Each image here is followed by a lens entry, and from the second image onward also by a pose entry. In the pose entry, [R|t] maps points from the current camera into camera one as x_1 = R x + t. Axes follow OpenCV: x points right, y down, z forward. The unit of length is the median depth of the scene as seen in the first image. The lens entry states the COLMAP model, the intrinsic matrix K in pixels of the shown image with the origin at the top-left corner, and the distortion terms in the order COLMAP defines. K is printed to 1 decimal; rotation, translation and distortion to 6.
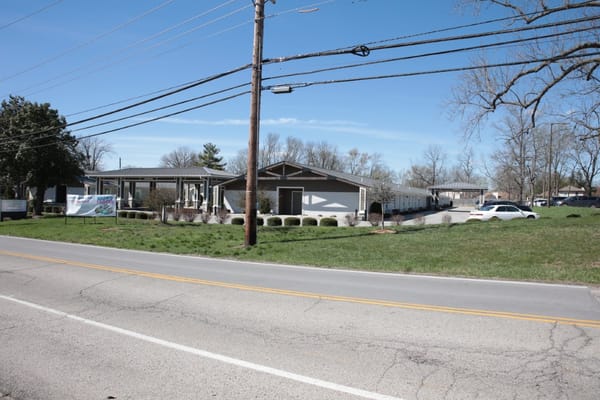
lens RADIAL K [[411.6, 0, 302.3], [0, 411.6, 200.2], [0, 0, 1]] dist [-0.129601, 0.096519]
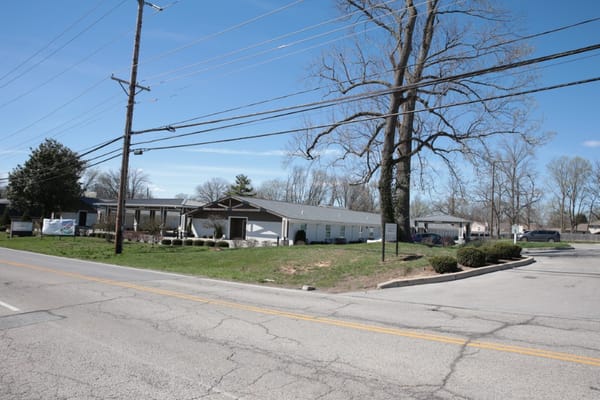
lens RADIAL K [[411.6, 0, 302.3], [0, 411.6, 200.2], [0, 0, 1]] dist [-0.129601, 0.096519]
pose [[0.990738, 0.013254, -0.135137, 0.322525], [-0.022972, 0.997240, -0.070604, -0.000232], [0.133828, 0.073054, 0.988308, -0.165437]]
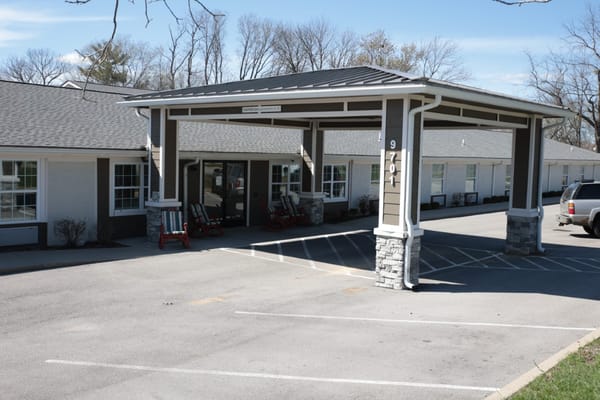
lens RADIAL K [[639.7, 0, 301.3], [0, 639.7, 200.1], [0, 0, 1]] dist [0.004622, 0.004581]
pose [[0.960024, 0.022761, -0.278992, 0.847665], [-0.005992, 0.998131, 0.060810, -0.013898], [0.279854, -0.056707, 0.958366, 1.431193]]
